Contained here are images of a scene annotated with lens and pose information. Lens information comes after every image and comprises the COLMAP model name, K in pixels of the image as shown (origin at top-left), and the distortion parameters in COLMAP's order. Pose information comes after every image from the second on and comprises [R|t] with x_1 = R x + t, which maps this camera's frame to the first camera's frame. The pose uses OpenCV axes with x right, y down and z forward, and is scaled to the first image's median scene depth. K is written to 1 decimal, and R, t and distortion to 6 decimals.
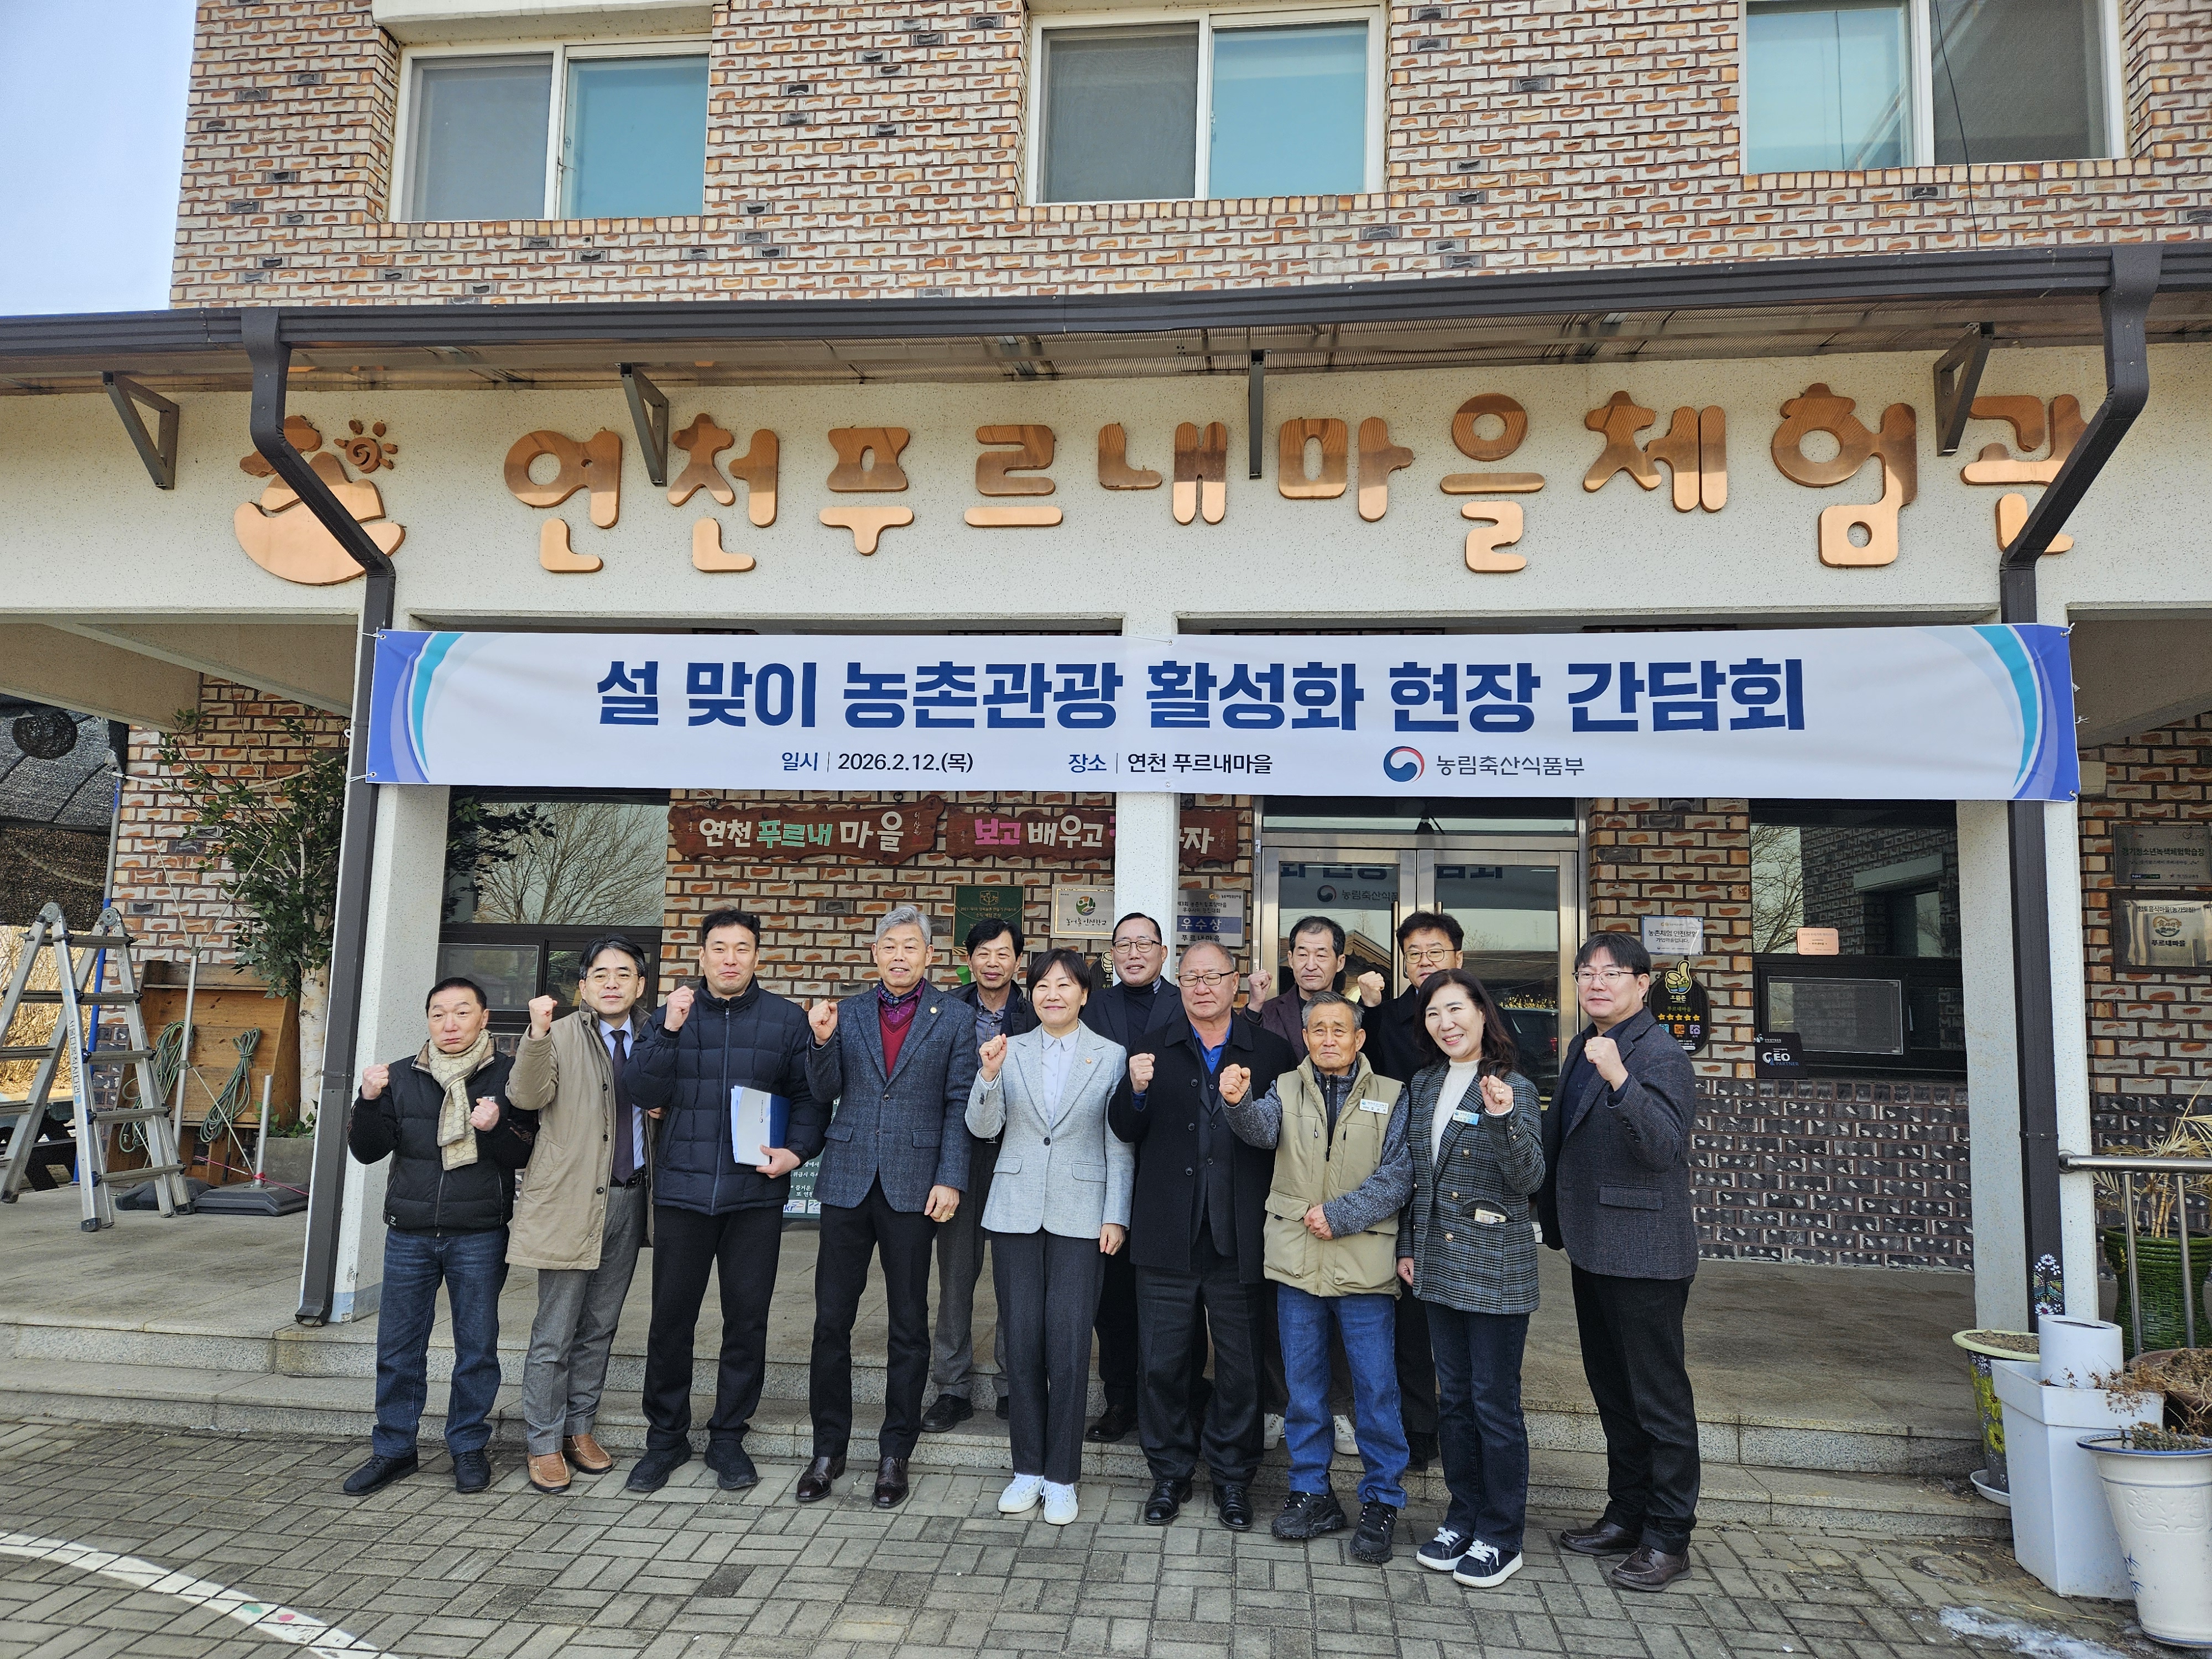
lens RADIAL K [[1616.3, 0, 1106.0], [0, 1616.3, 829.5], [0, 0, 1]] dist [0.066420, -0.083850]
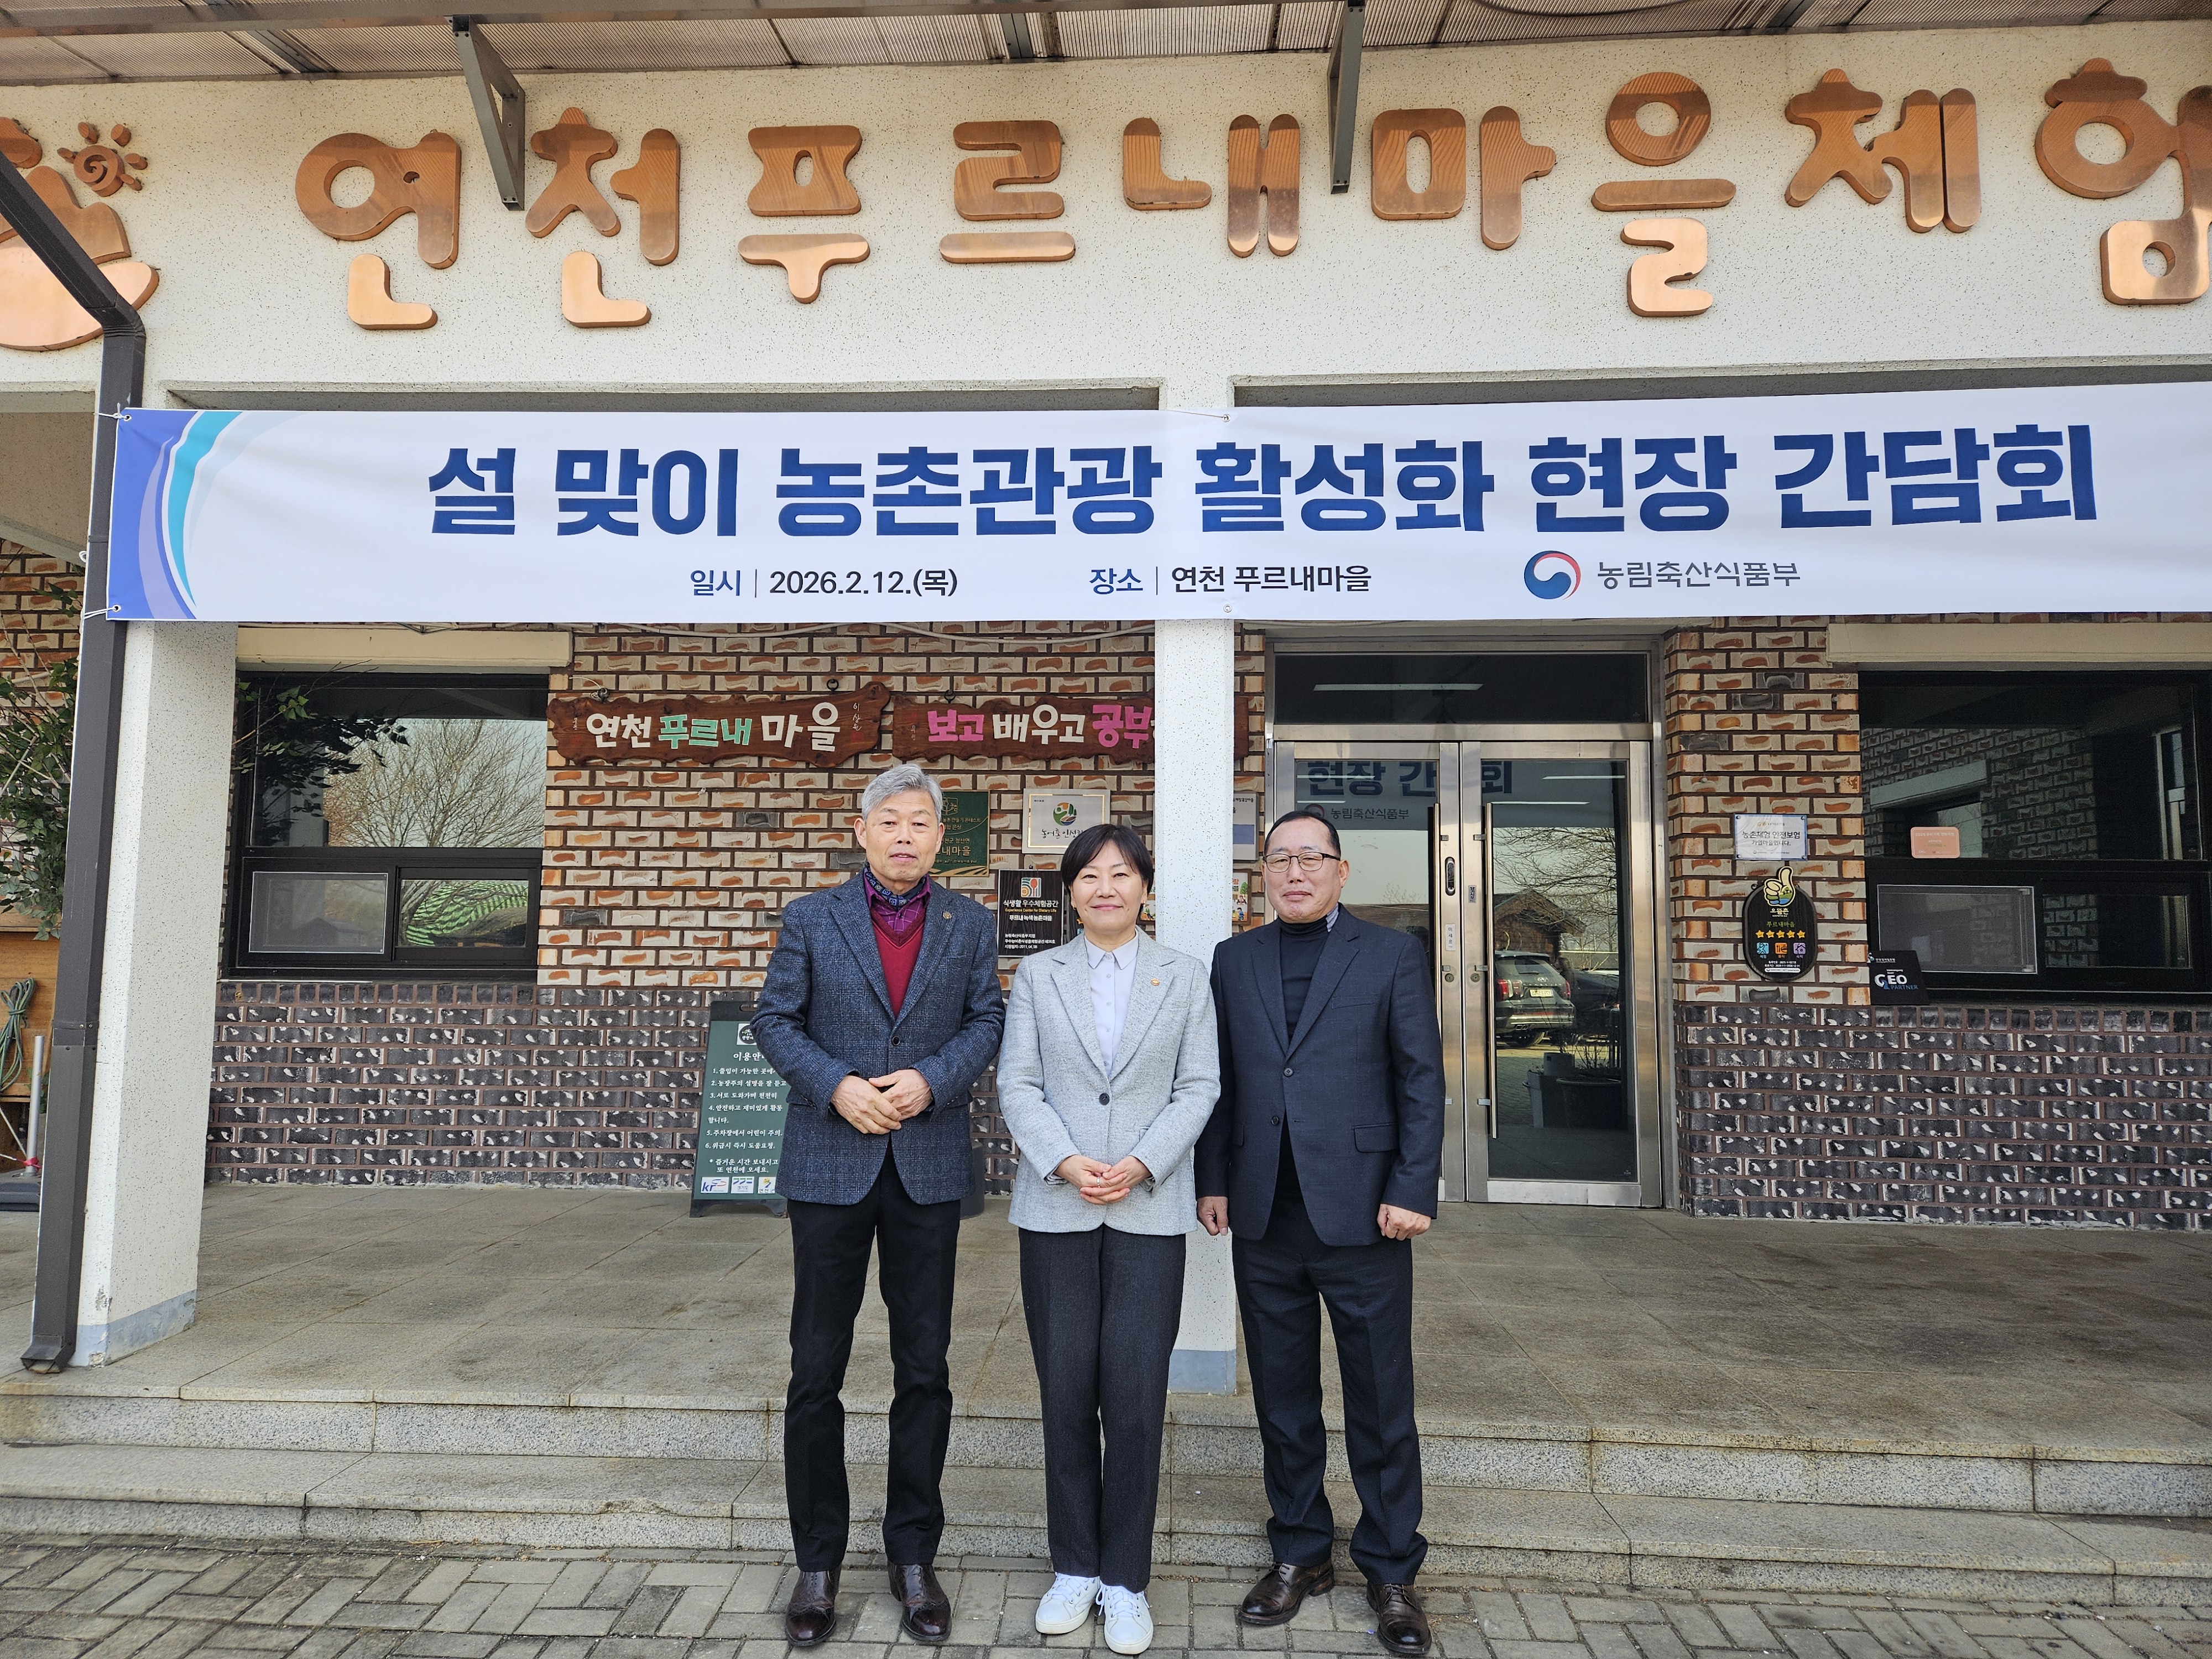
lens RADIAL K [[1616.3, 0, 1106.0], [0, 1616.3, 829.5], [0, 0, 1]] dist [0.066420, -0.083850]
pose [[0.998283, -0.012189, 0.057292, -0.055496], [0.010706, 0.999601, 0.026125, 0.048240], [-0.057587, -0.025467, 0.998016, 0.248938]]
